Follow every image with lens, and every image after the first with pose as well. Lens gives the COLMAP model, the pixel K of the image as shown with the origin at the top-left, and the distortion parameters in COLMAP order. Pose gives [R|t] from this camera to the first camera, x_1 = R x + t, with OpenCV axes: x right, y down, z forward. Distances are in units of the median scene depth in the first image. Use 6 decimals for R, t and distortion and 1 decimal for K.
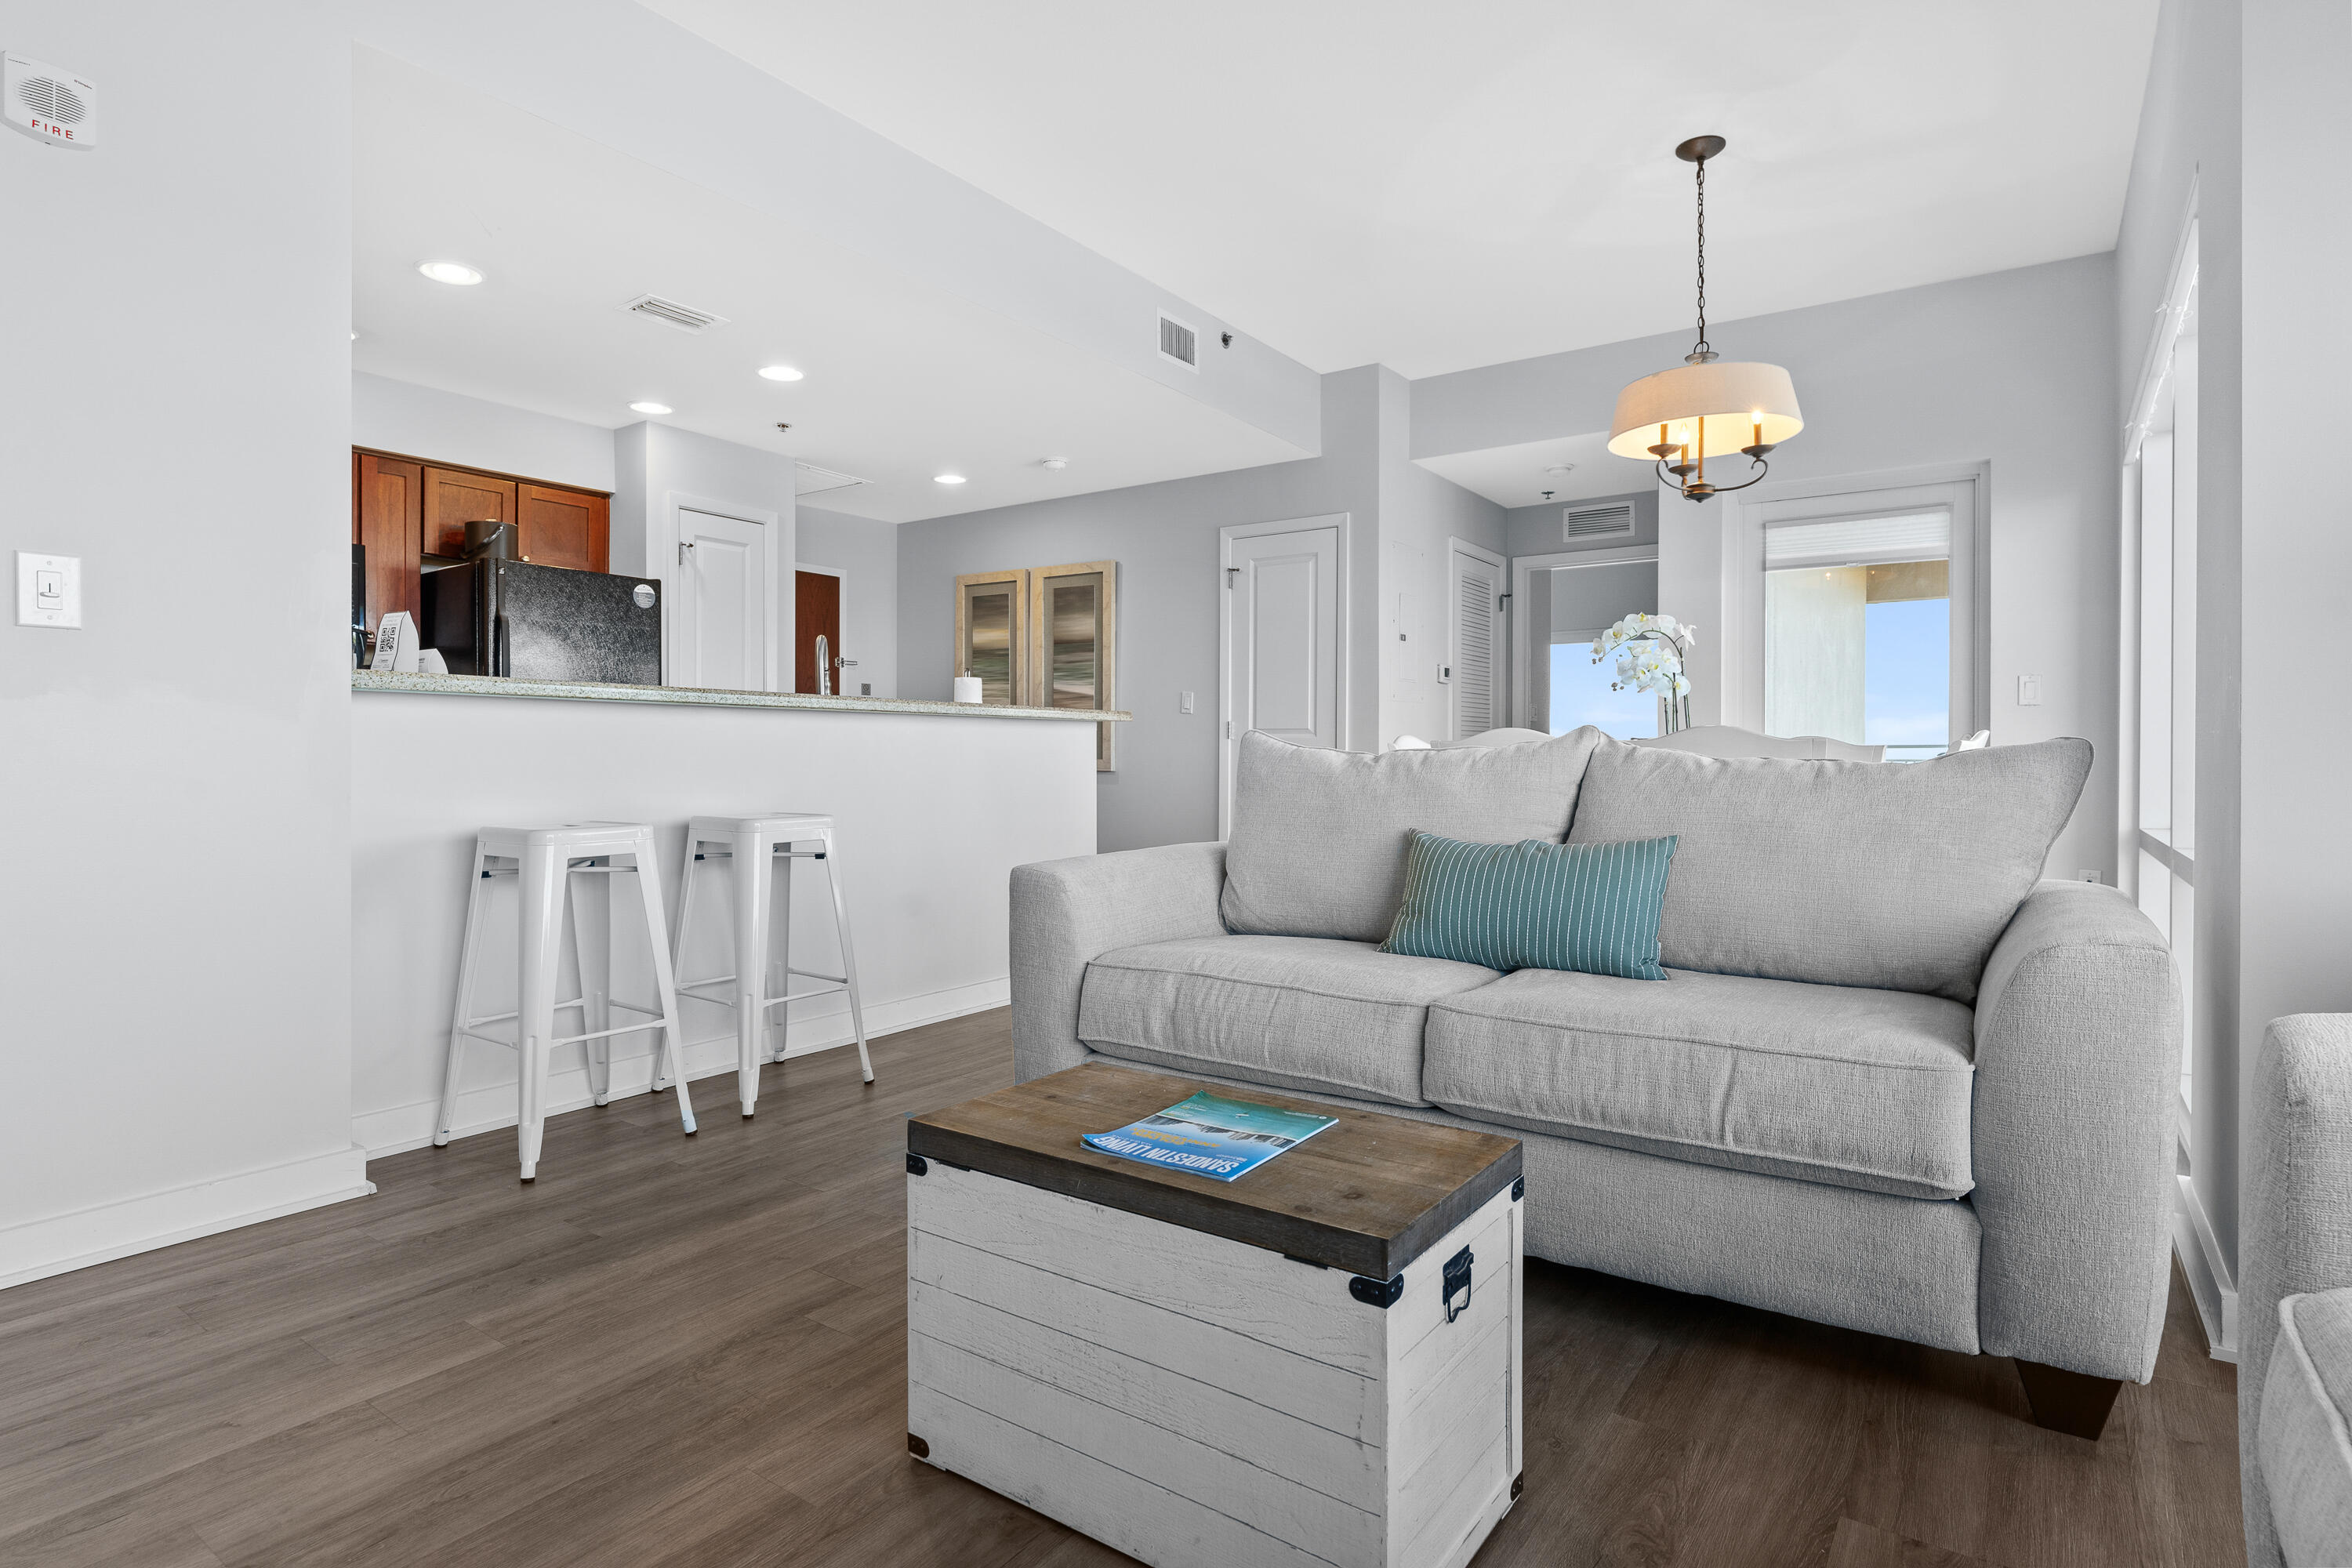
lens RADIAL K [[1229.1, 0, 1169.9], [0, 1229.1, 772.3], [0, 0, 1]] dist [-0.005461, -0.001335]
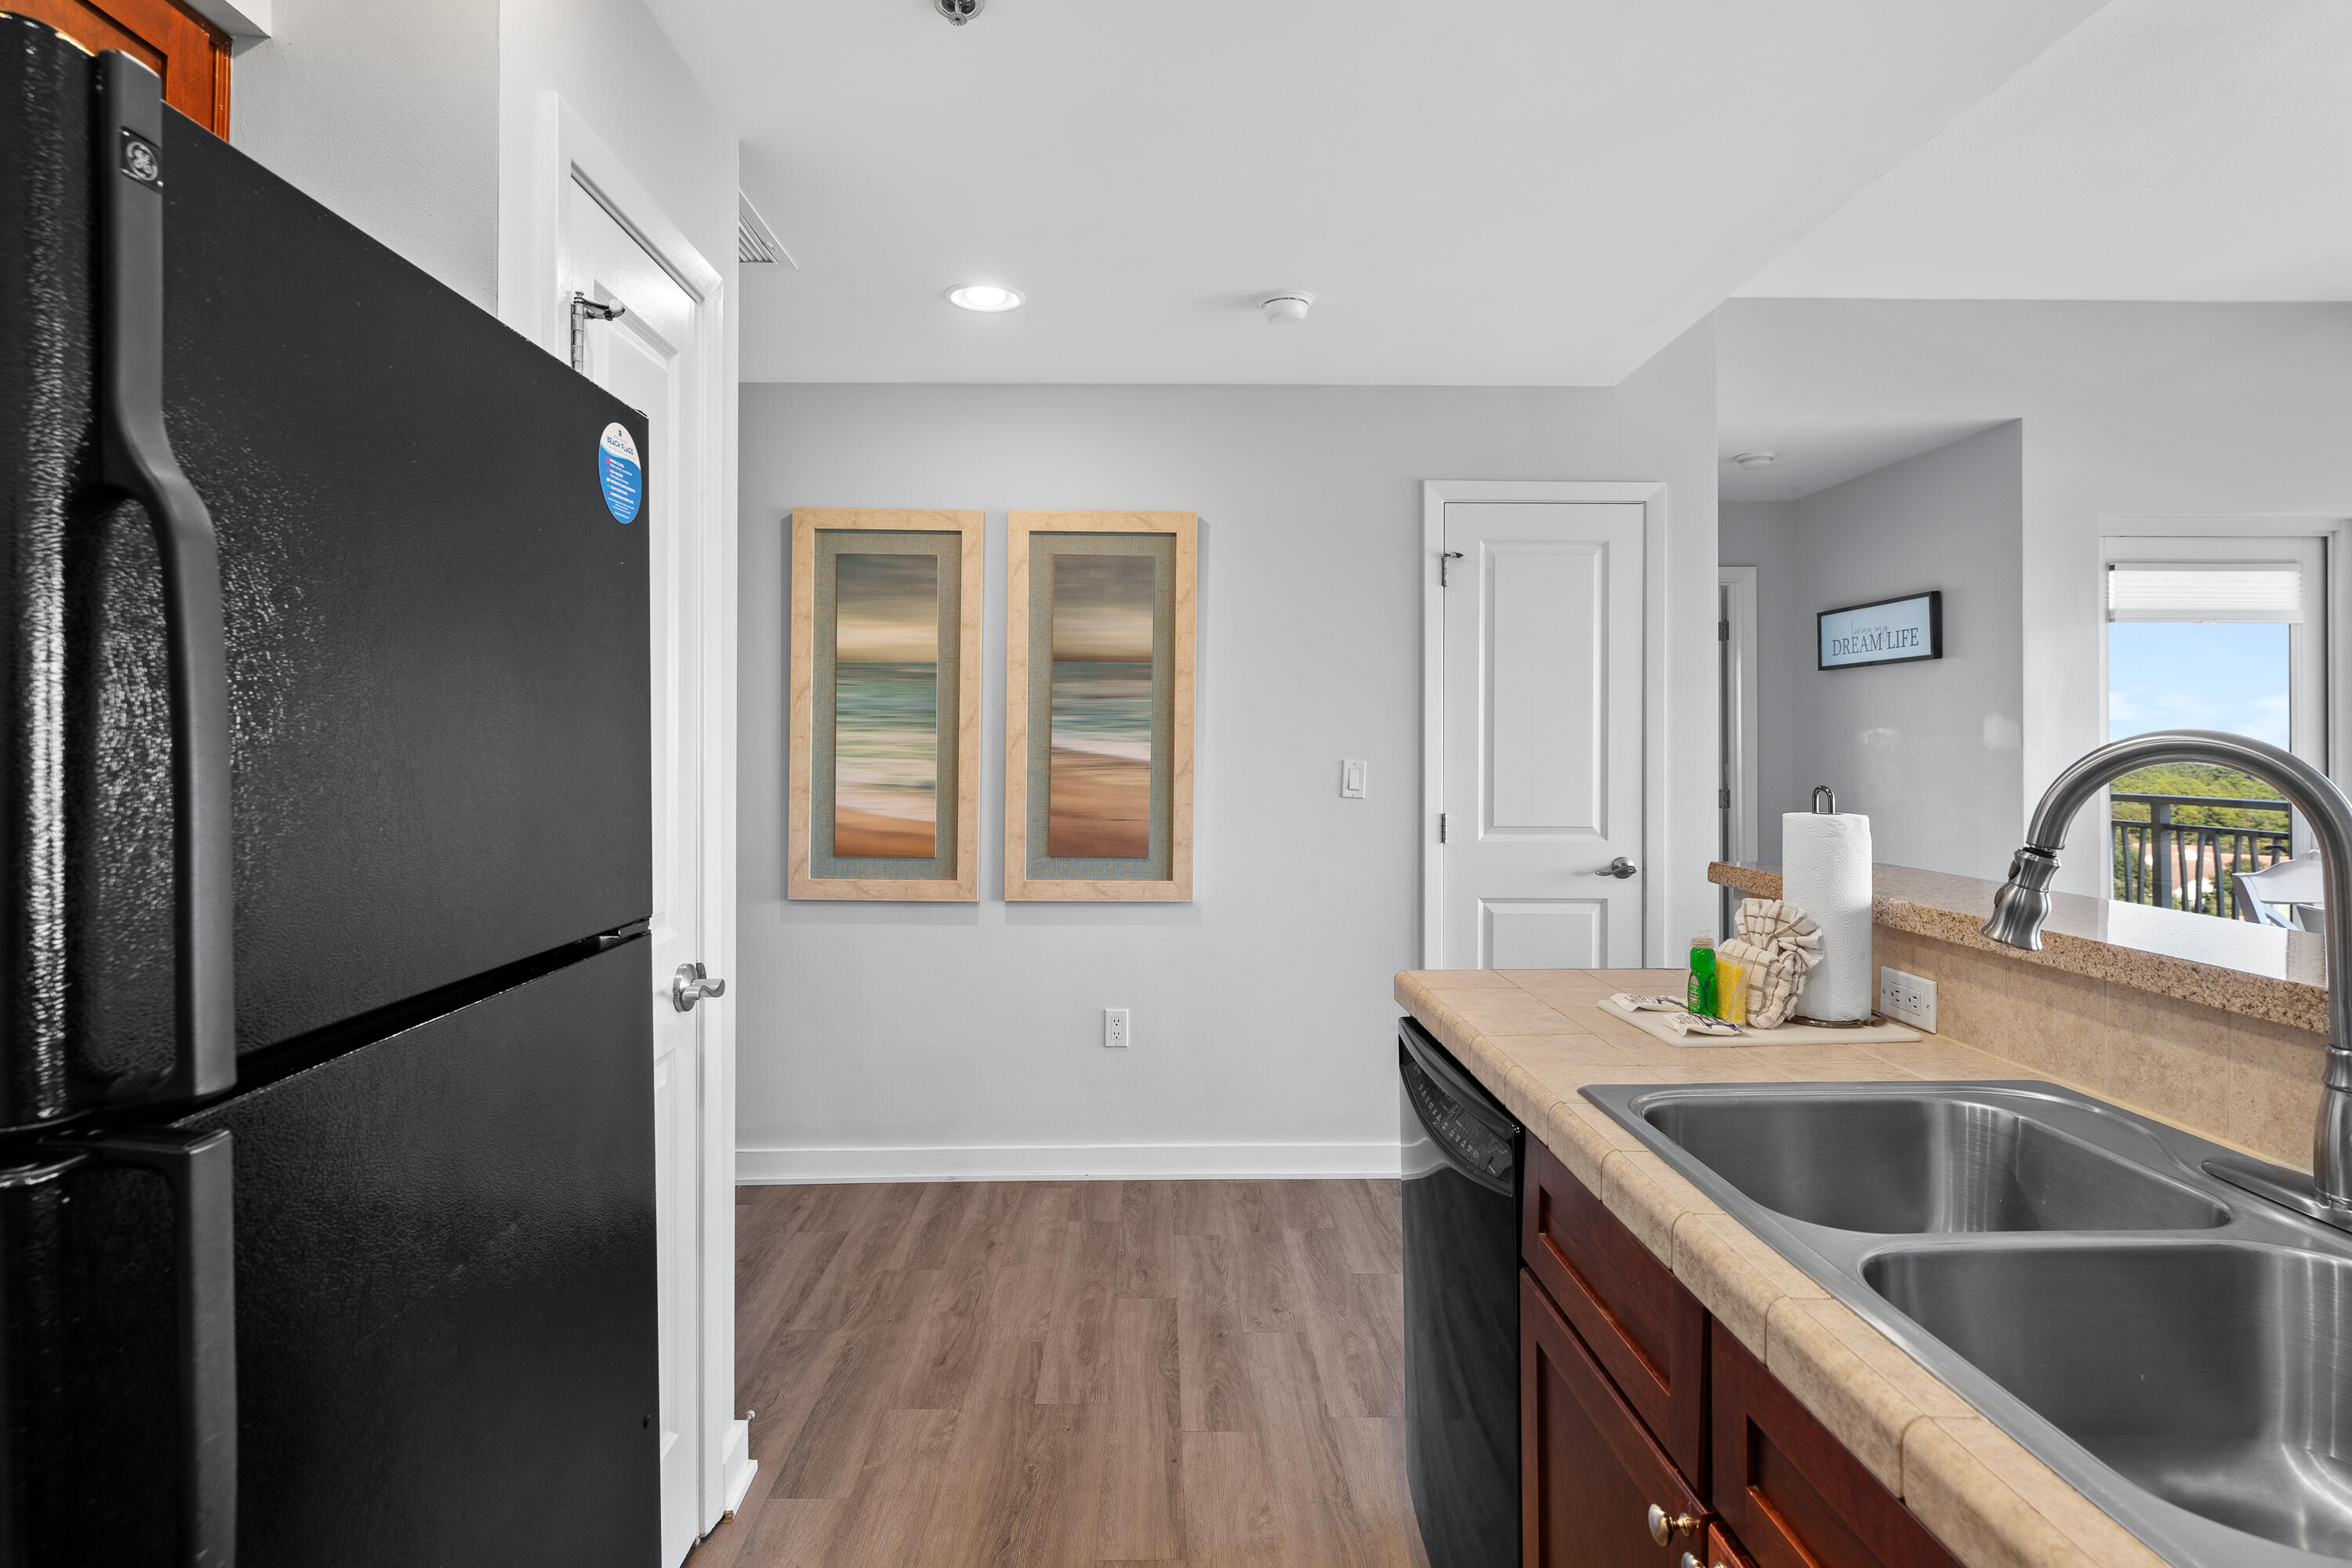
lens RADIAL K [[1229.1, 0, 1182.7], [0, 1229.1, 762.5], [0, 0, 1]] dist [-0.005461, -0.001335]
pose [[0.799691, -0.009873, 0.600330, -0.371133], [0.007932, 0.999951, 0.005879, -0.064806], [-0.600359, 0.000060, 0.799731, 0.559733]]
